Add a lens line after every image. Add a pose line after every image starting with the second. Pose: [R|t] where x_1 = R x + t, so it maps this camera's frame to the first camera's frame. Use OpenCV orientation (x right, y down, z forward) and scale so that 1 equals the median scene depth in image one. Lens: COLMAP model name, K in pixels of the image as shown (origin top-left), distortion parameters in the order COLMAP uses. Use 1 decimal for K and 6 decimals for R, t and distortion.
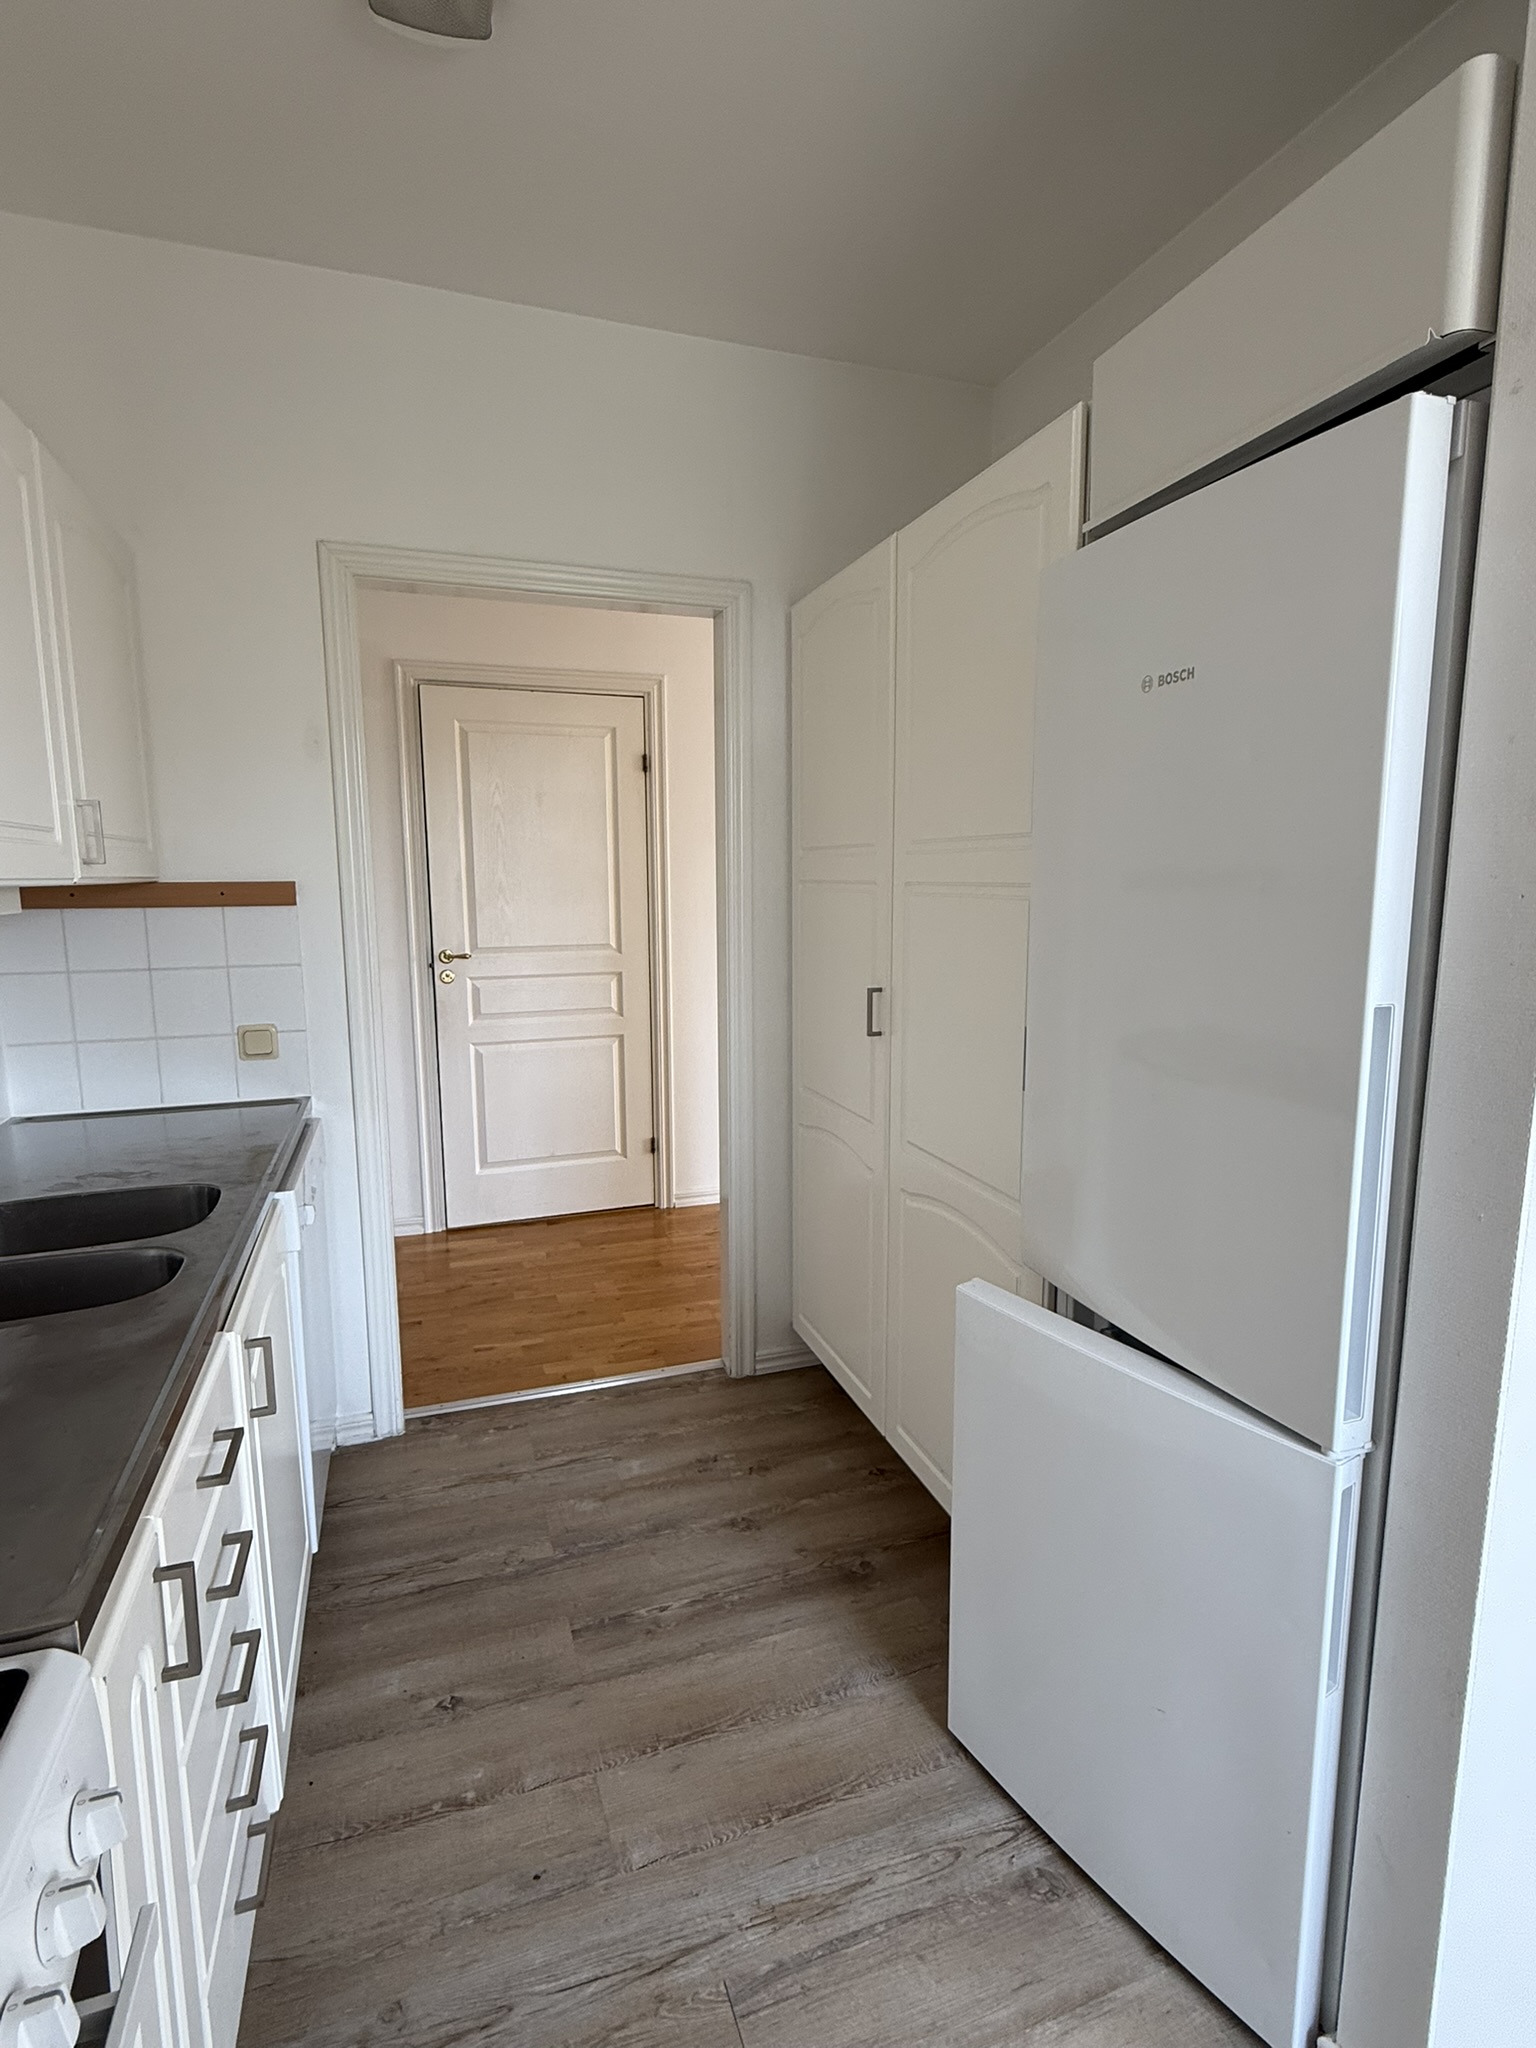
lens RADIAL K [[1008.8, 0, 771.1], [0, 1008.8, 1019.6], [0, 0, 1]] dist [-0.001208, -0.001467]
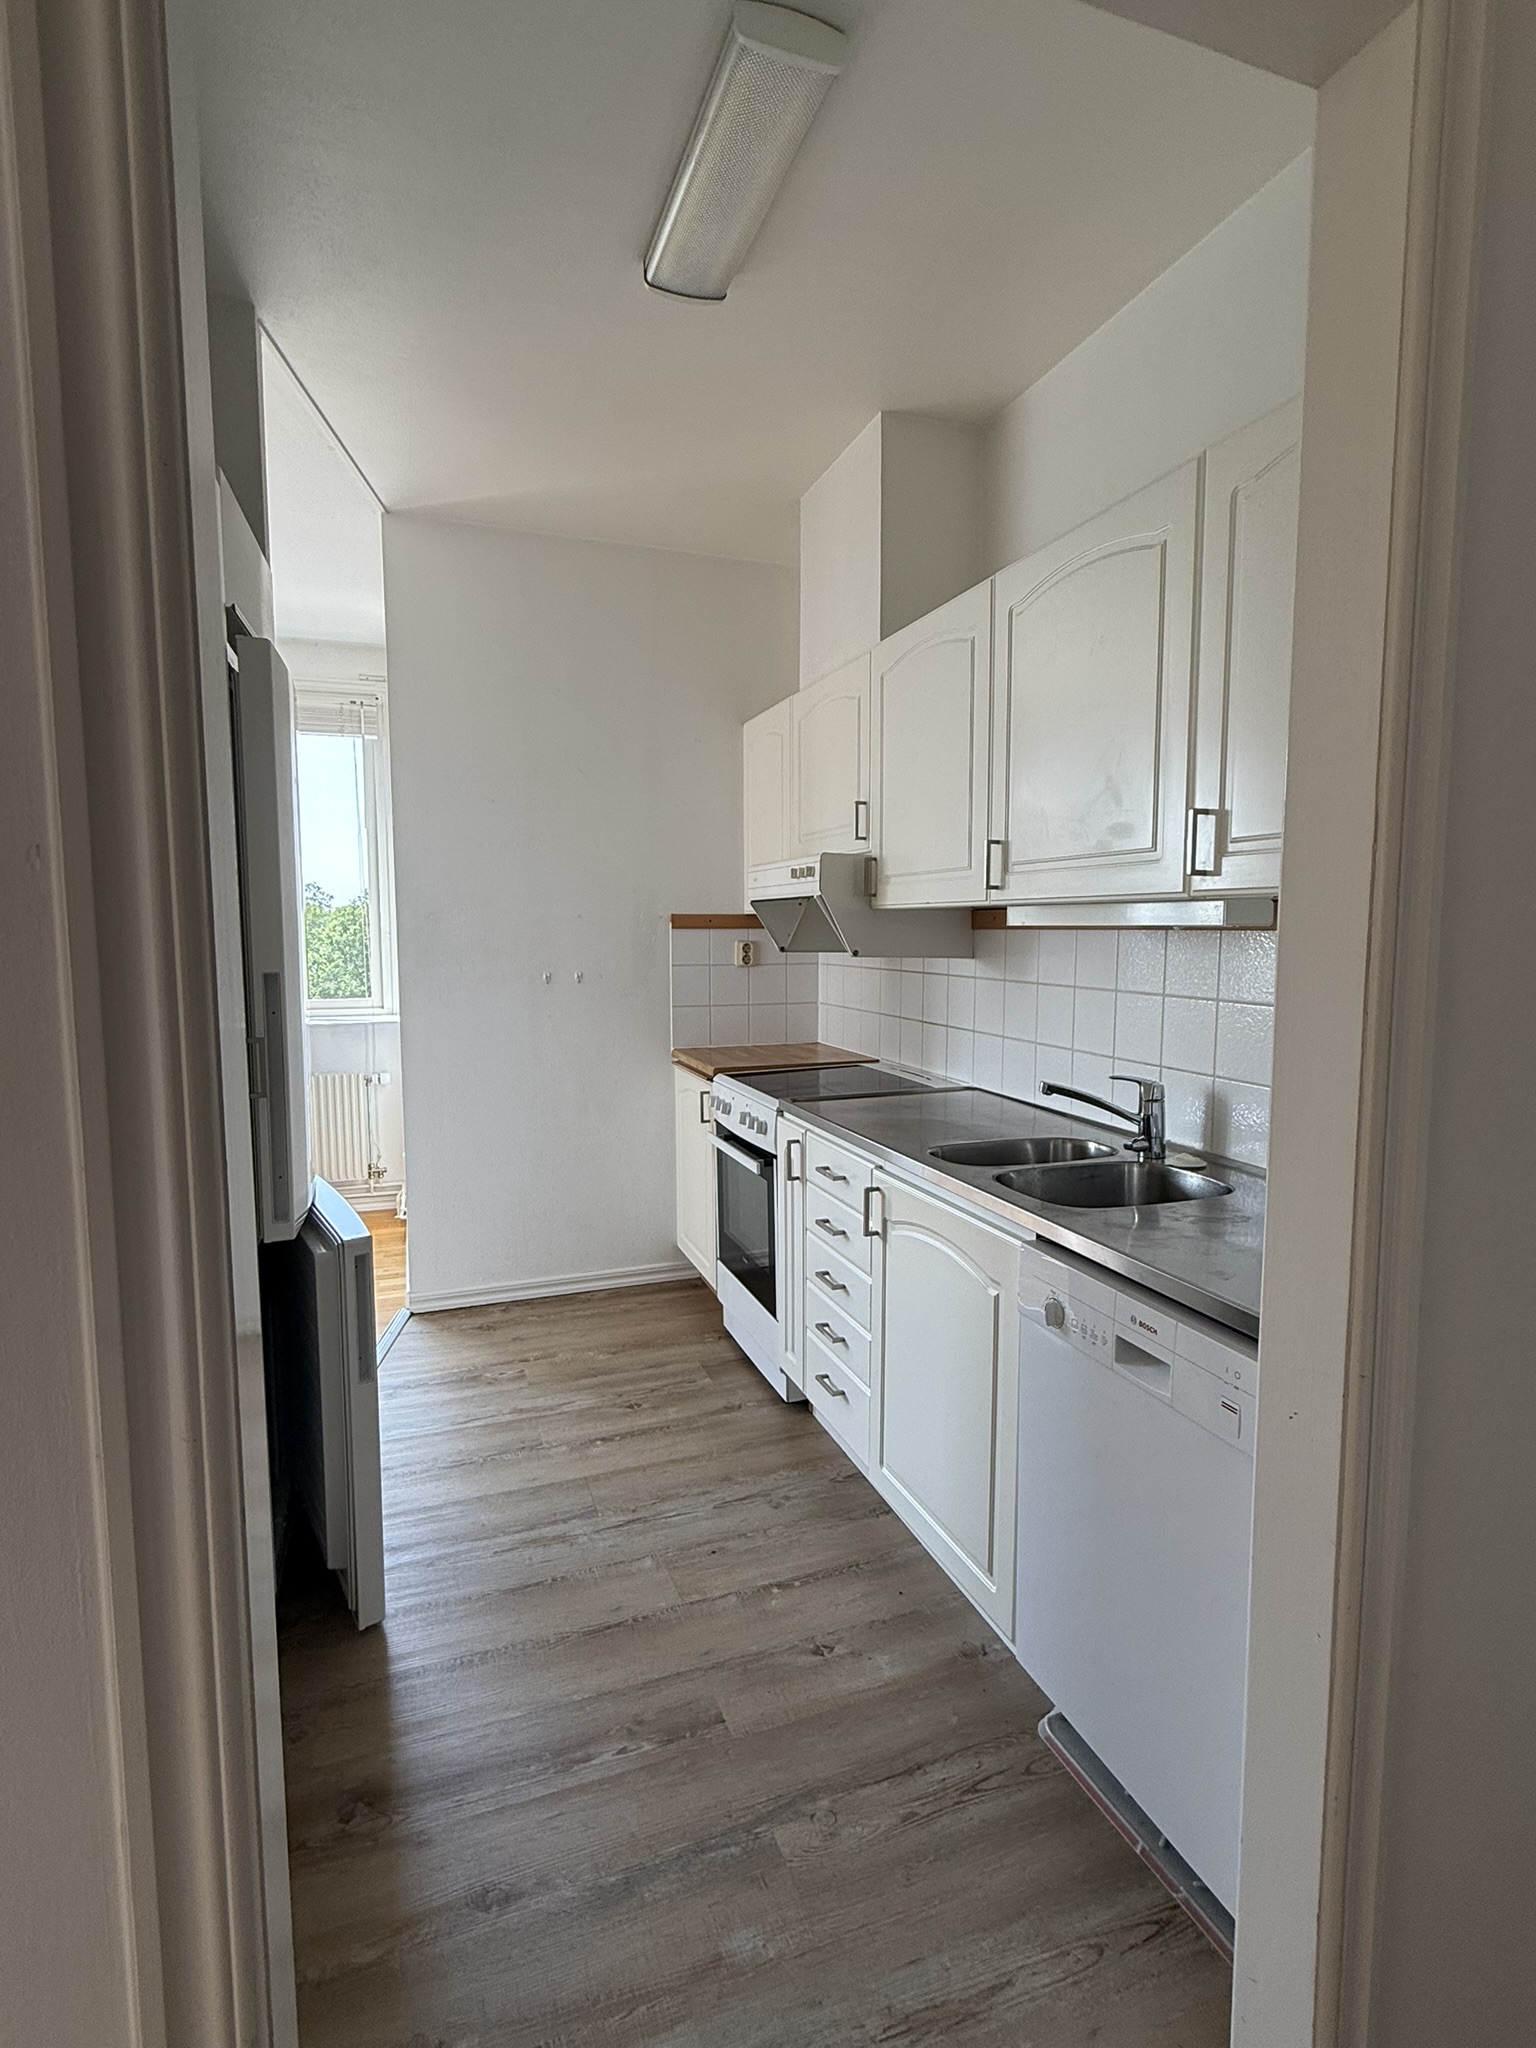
lens RADIAL K [[1016.7, 0, 766.7], [0, 1016.7, 1016.2], [0, 0, 1]] dist [0.003178, -0.000834]
pose [[-0.999984, 0.005525, -0.001514, -0.249923], [0.005039, 0.974073, 0.226179, -0.230351], [0.002724, 0.226168, -0.974085, 1.839470]]
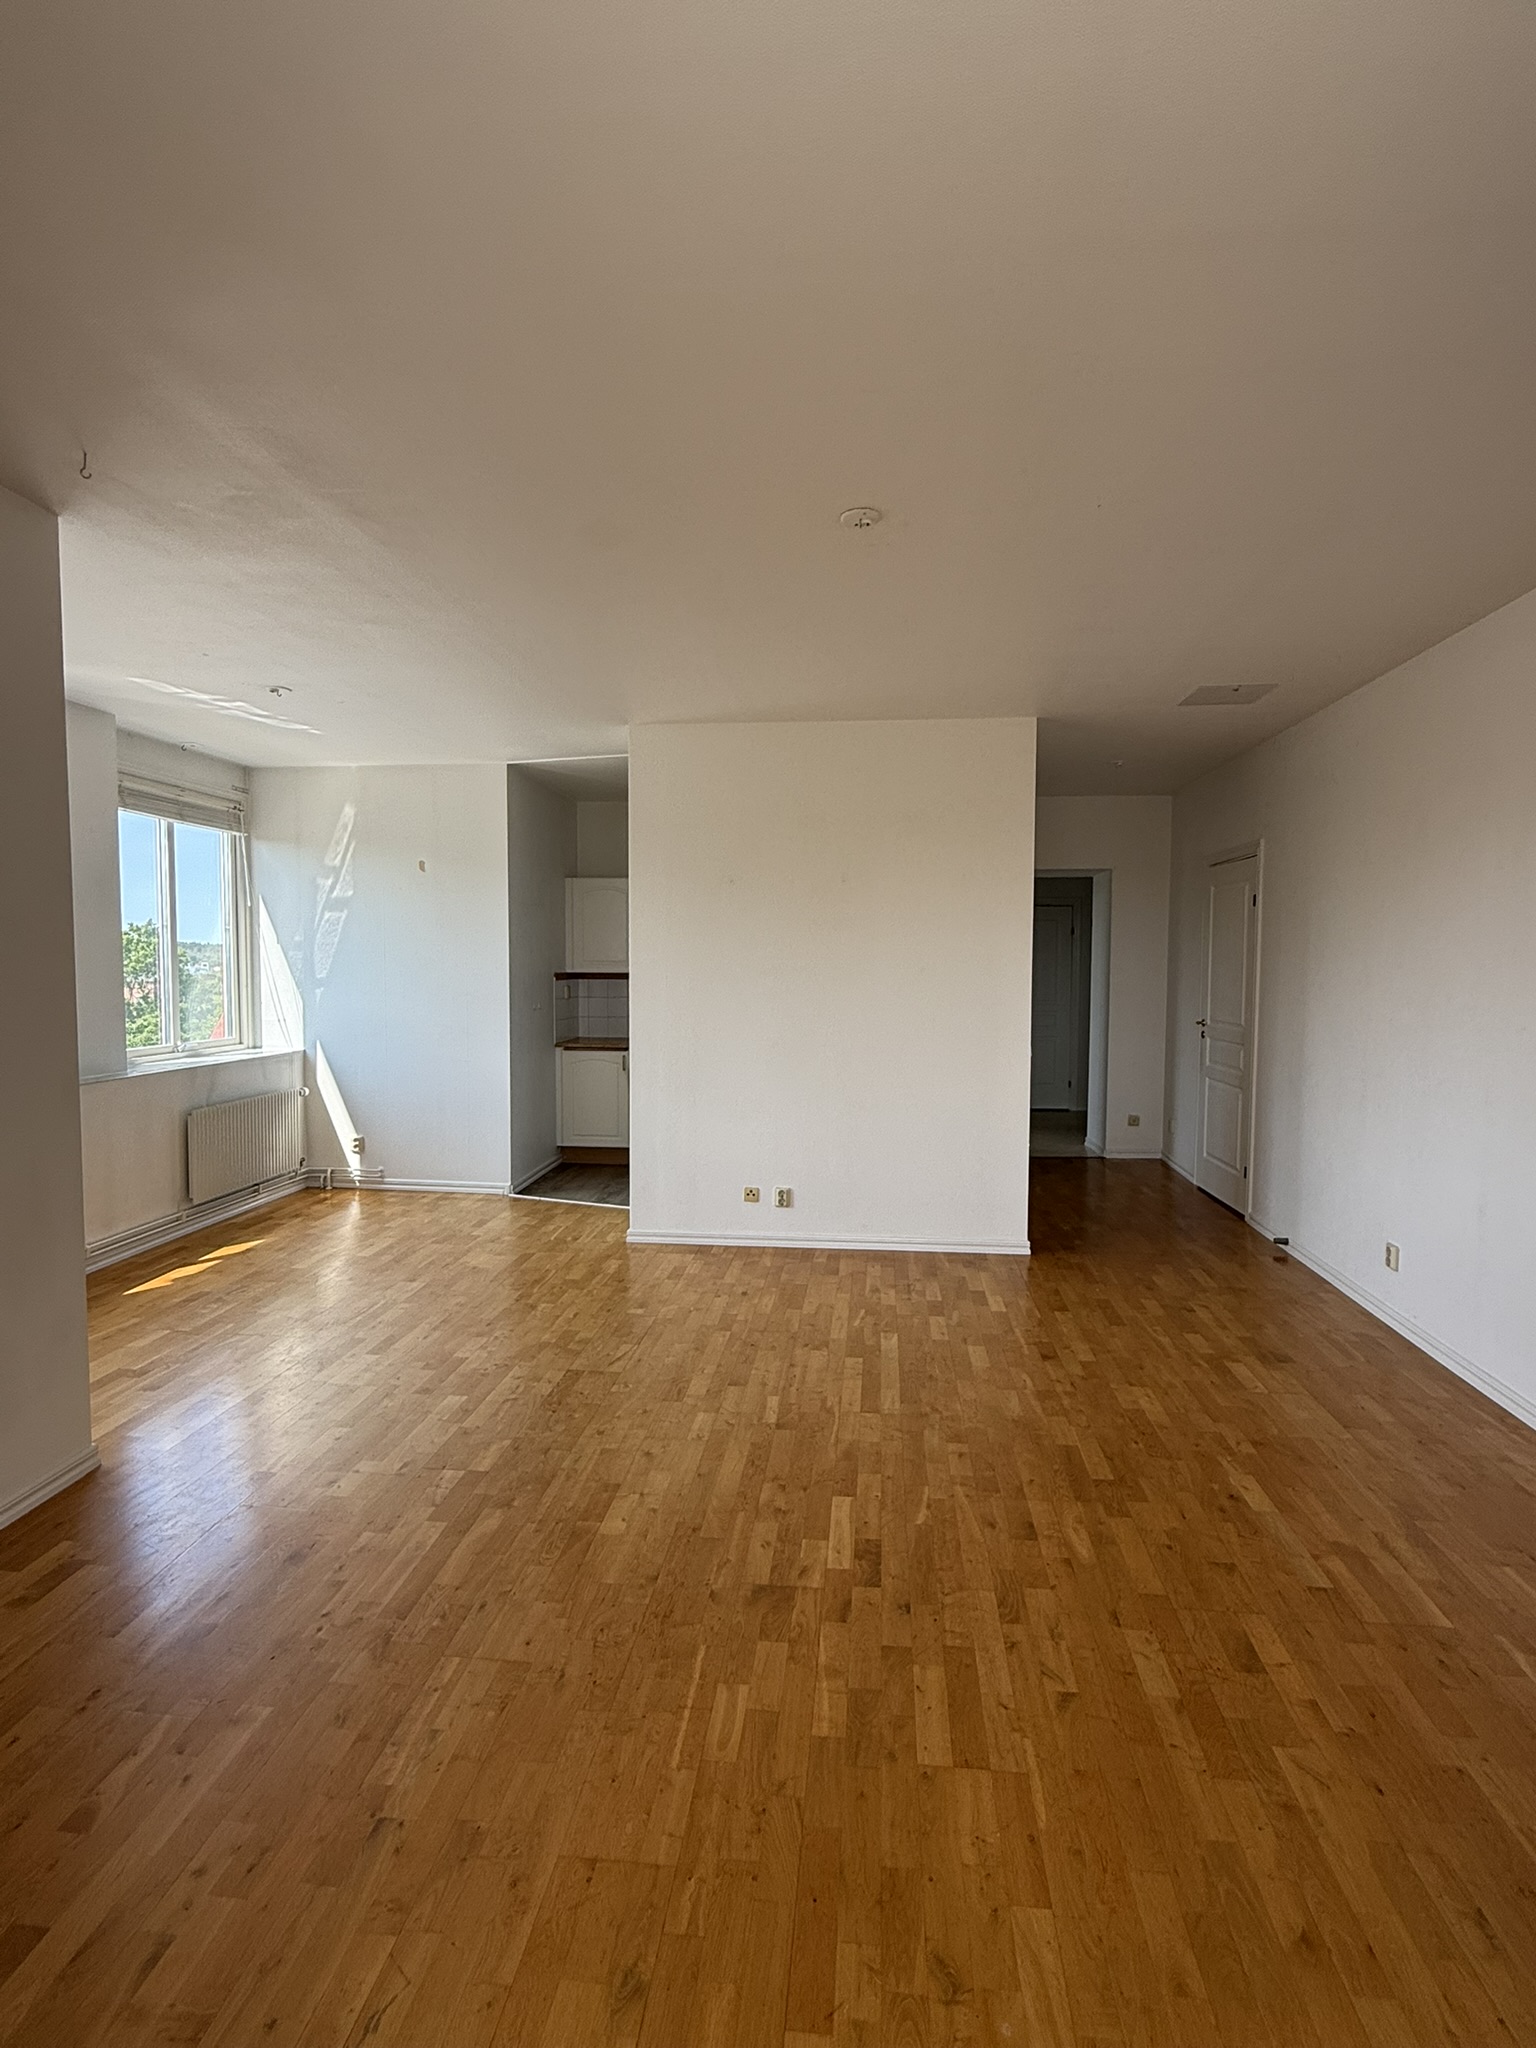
lens RADIAL K [[1016.7, 0, 766.7], [0, 1016.7, 1016.2], [0, 0, 1]] dist [0.003178, -0.000834]
pose [[-0.421956, 0.052655, -0.905086, 3.239766], [-0.127055, 0.985026, 0.116540, -0.368709], [0.897669, 0.164170, -0.408948, 2.189214]]
